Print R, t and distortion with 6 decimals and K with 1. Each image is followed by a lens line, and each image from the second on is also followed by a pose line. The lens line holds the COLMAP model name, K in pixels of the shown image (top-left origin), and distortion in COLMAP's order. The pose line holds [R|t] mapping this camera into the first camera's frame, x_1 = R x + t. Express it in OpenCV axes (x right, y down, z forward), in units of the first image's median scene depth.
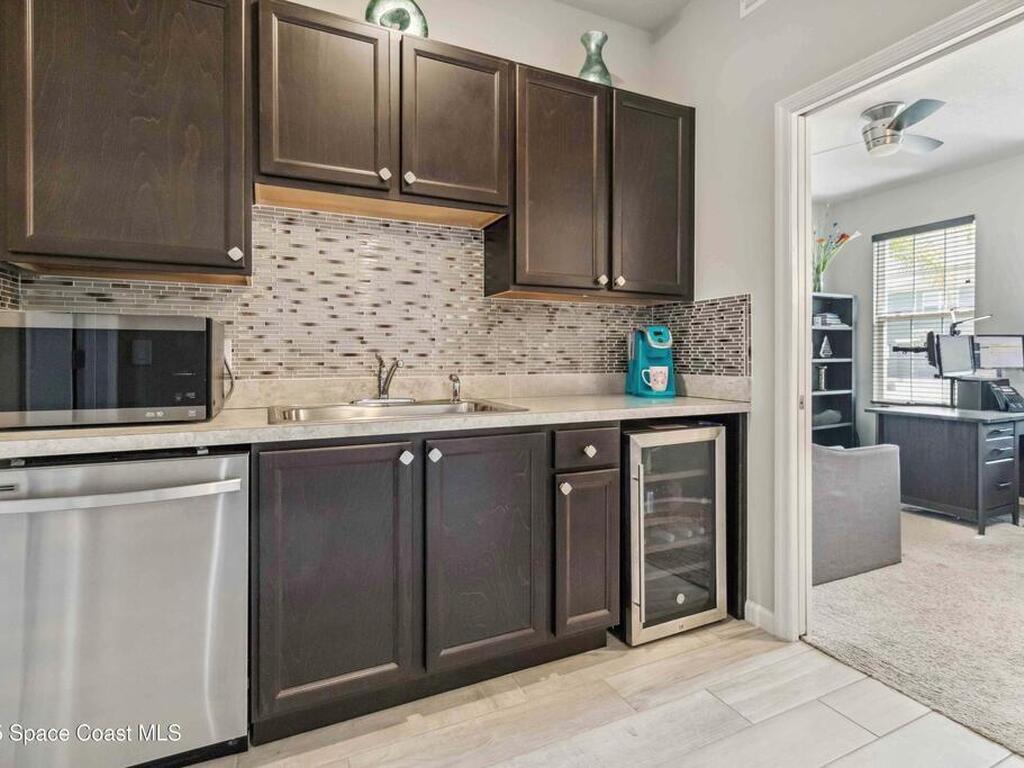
lens RADIAL K [[530.4, 0, 518.0], [0, 530.4, 361.9], [0, 0, 1]] dist [0.004654, -0.001632]
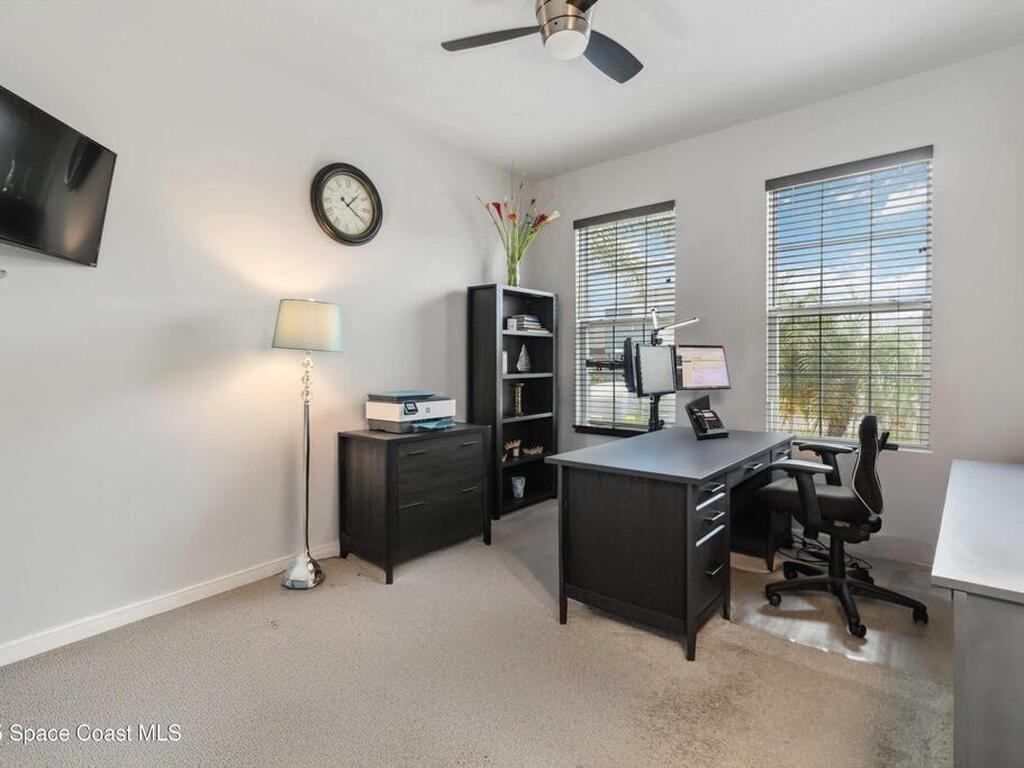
lens RADIAL K [[530.4, 0, 511.0], [0, 530.4, 376.7], [0, 0, 1]] dist [0.004654, -0.001632]
pose [[0.911348, -0.010271, 0.411508, 0.246525], [0.004366, 0.999874, 0.015286, -0.013402], [-0.411613, -0.012135, 0.911278, 0.303203]]
